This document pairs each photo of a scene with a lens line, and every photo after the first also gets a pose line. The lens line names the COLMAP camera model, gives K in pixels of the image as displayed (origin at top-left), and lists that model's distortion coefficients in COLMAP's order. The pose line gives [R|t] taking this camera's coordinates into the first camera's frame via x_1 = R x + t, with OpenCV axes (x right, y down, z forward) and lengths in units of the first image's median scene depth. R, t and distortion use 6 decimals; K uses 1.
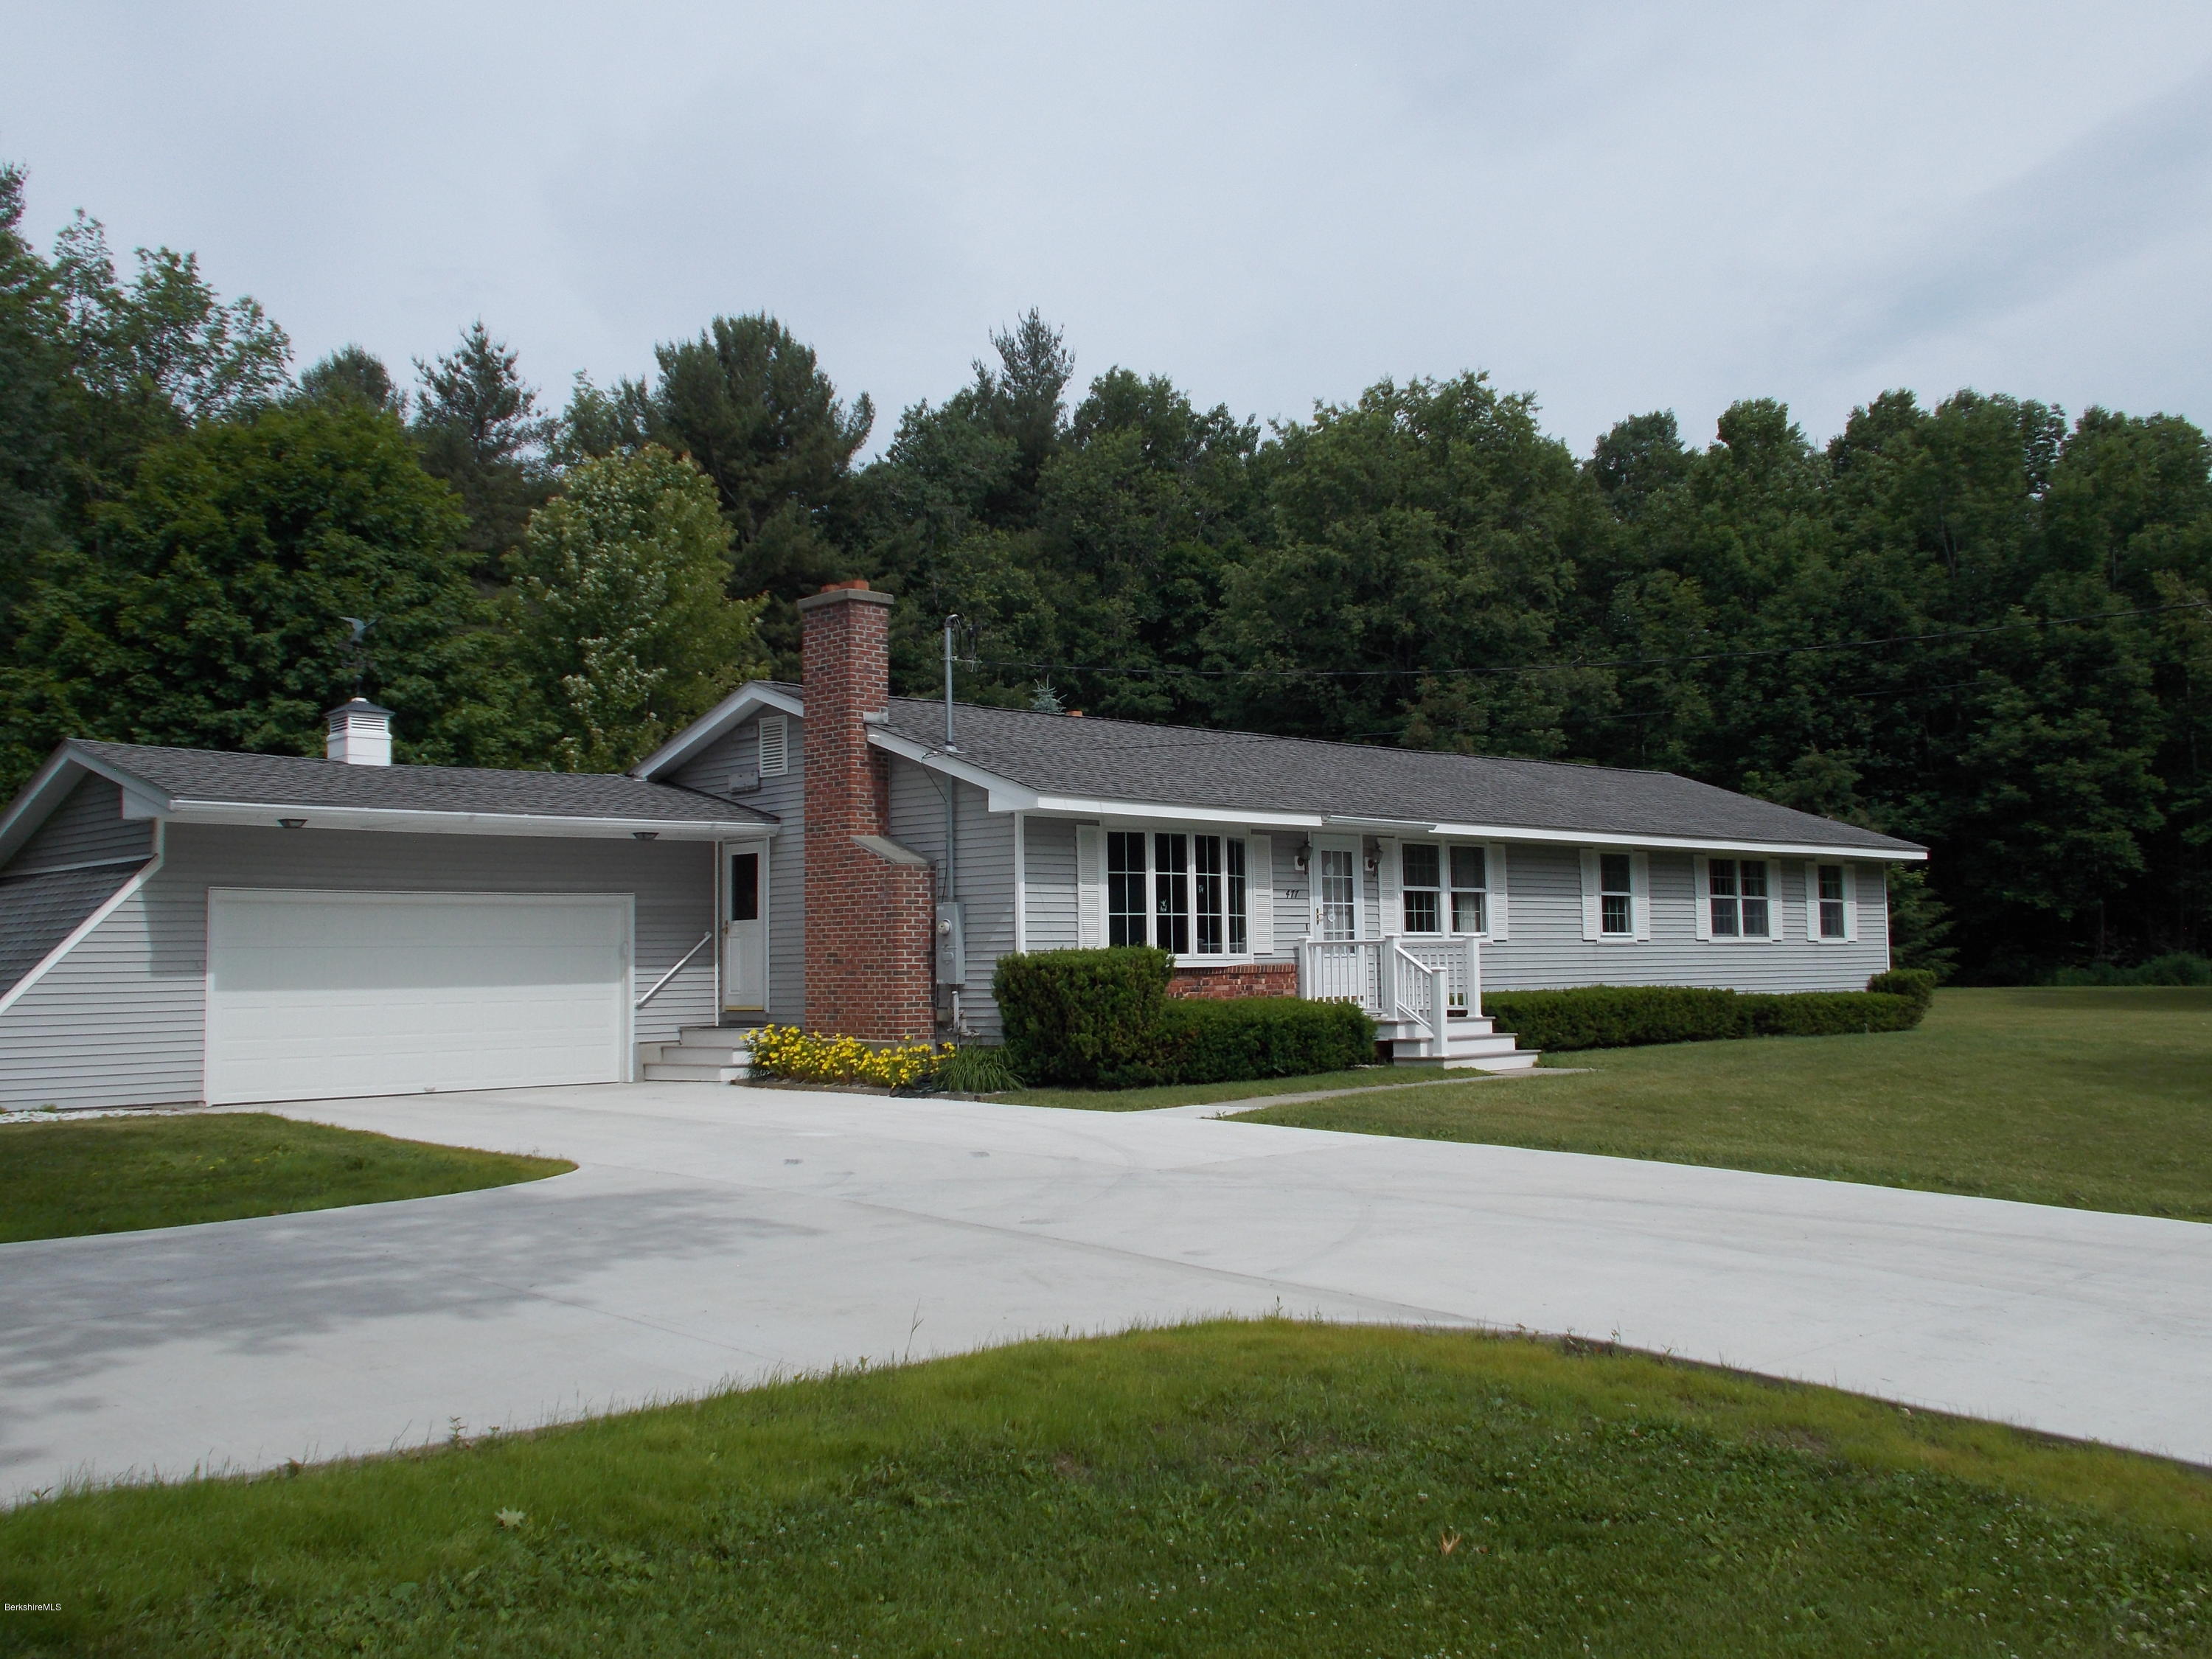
lens RADIAL K [[2045.7, 0, 1105.4], [0, 2045.7, 813.3], [0, 0, 1]] dist [0.020288, -0.018687]
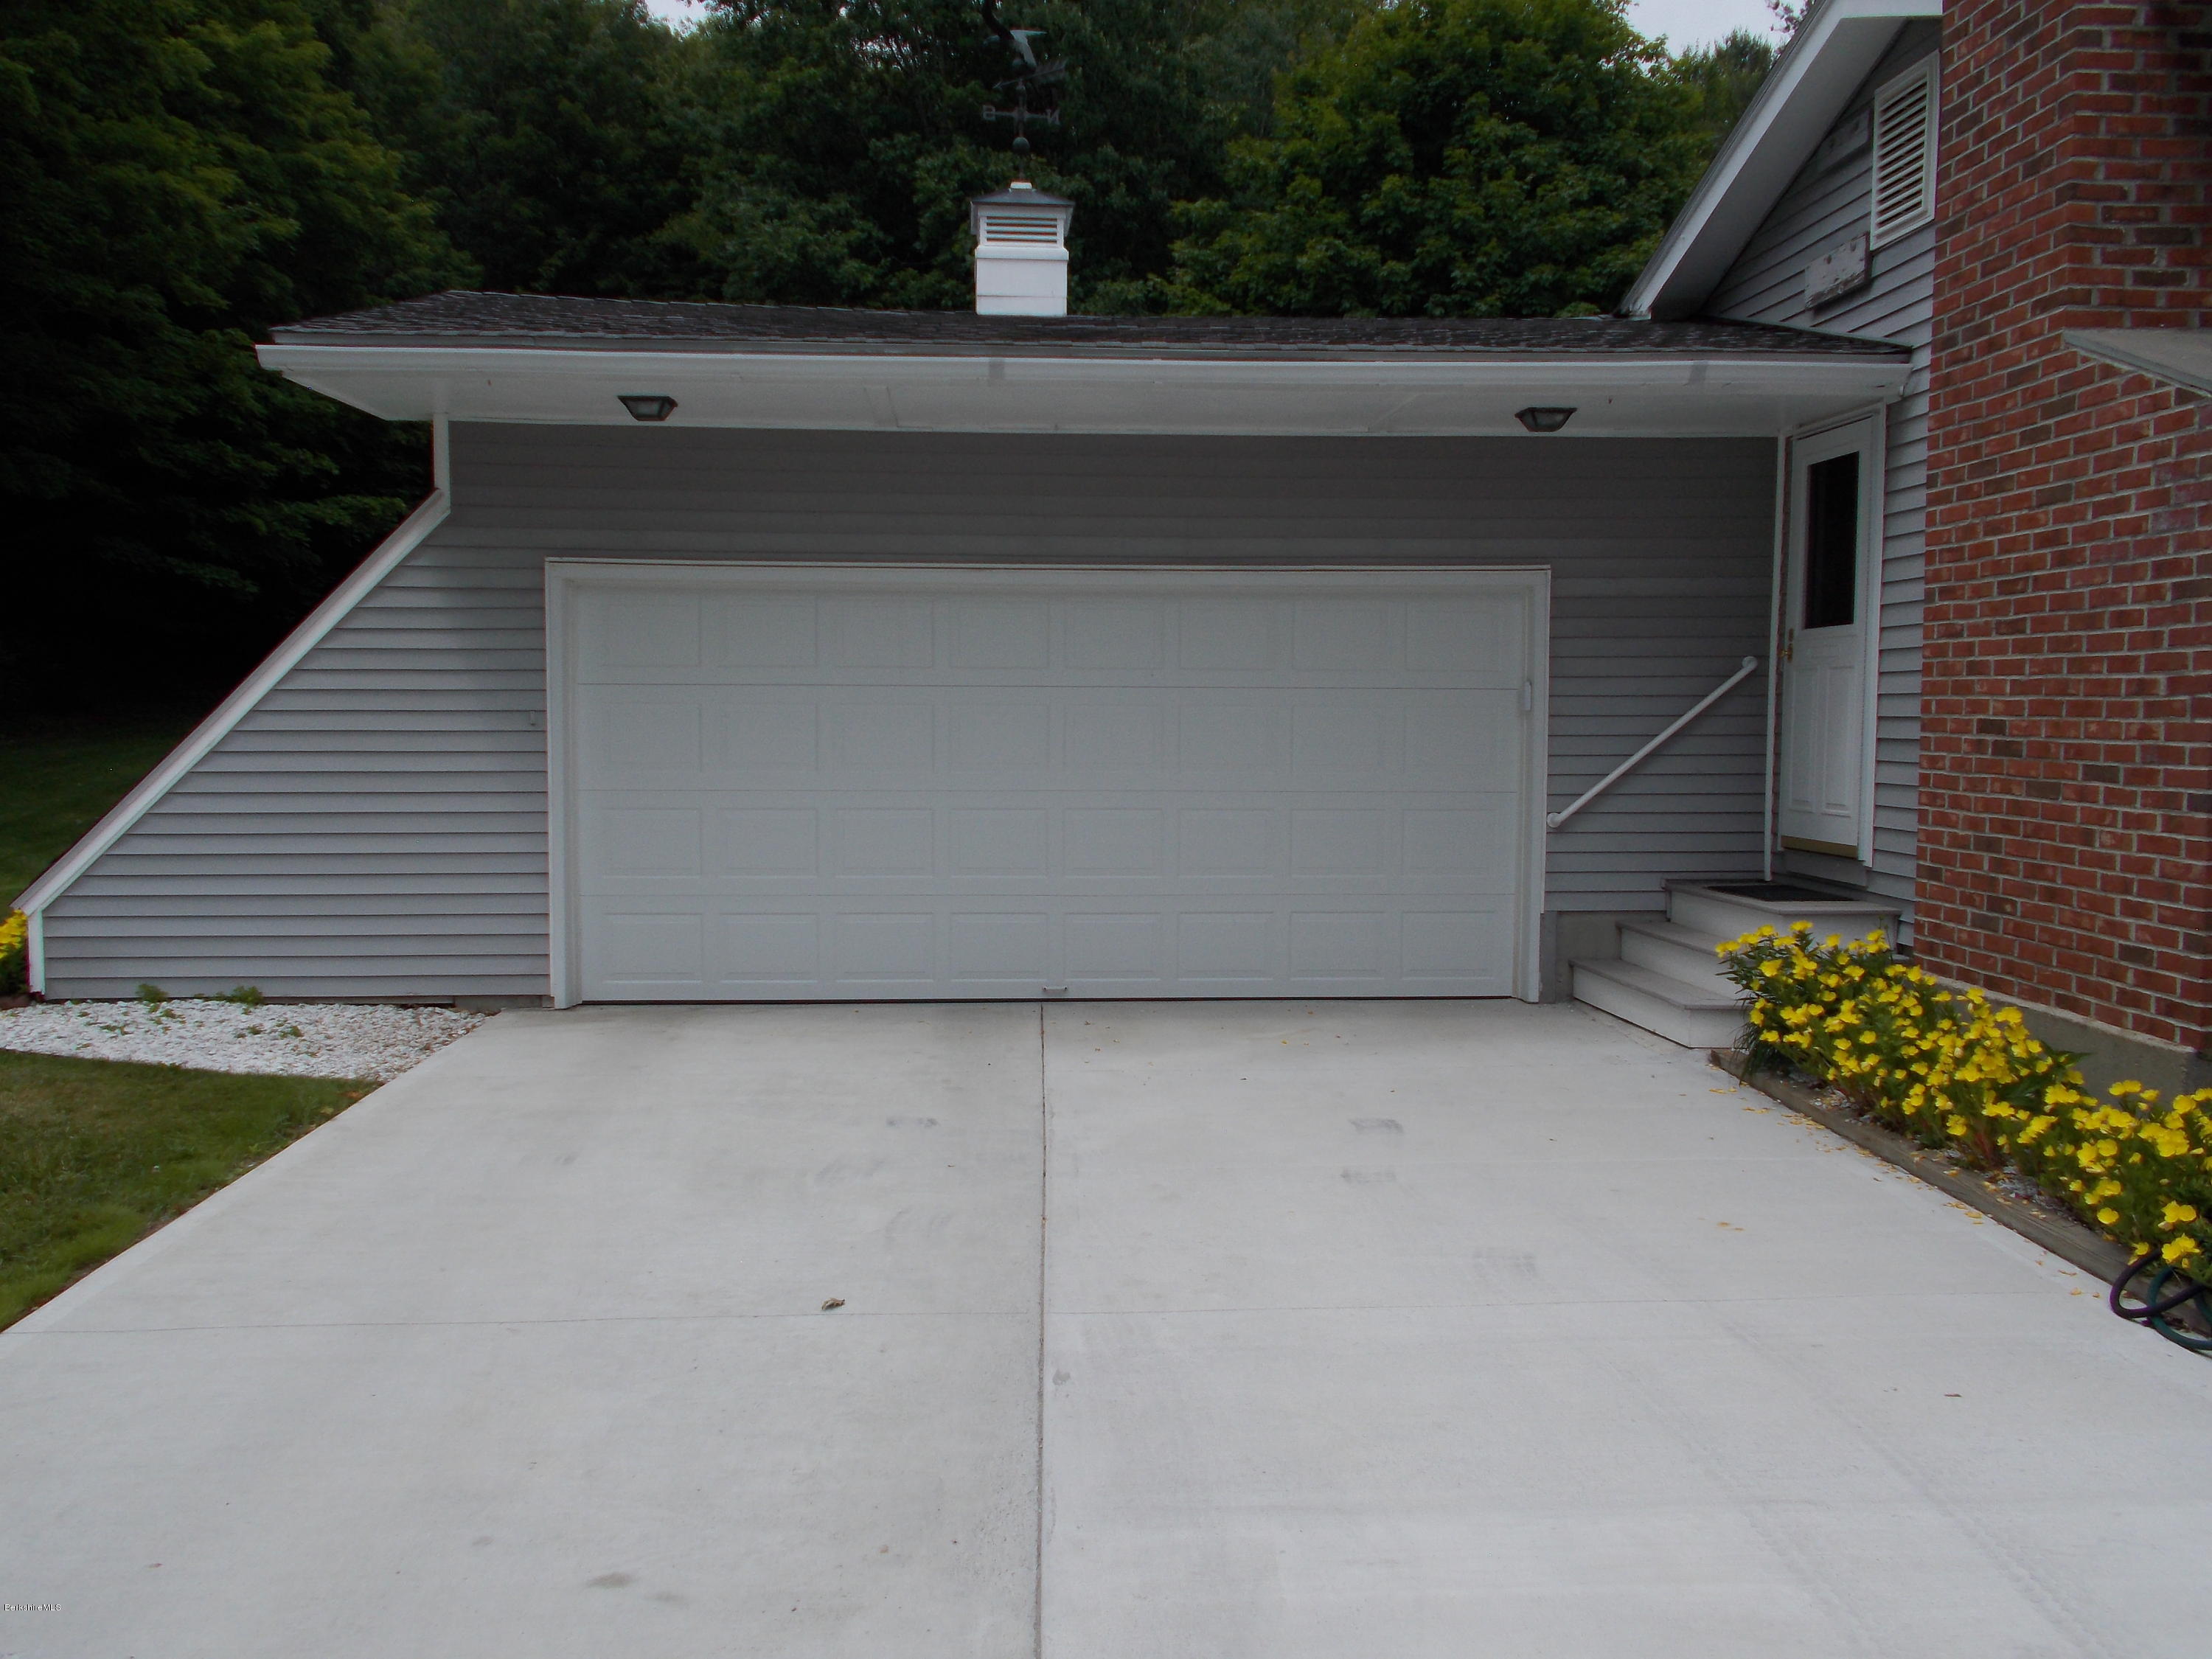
lens RADIAL K [[1824.4, 0, 1106.0], [0, 1824.4, 829.5], [0, 0, 1]] dist [0.000294, -0.000822]
pose [[0.753604, 0.064403, -0.654166, -0.043556], [0.035413, 0.989766, 0.138239, 0.034861], [0.656374, -0.127343, 0.743610, 0.598774]]
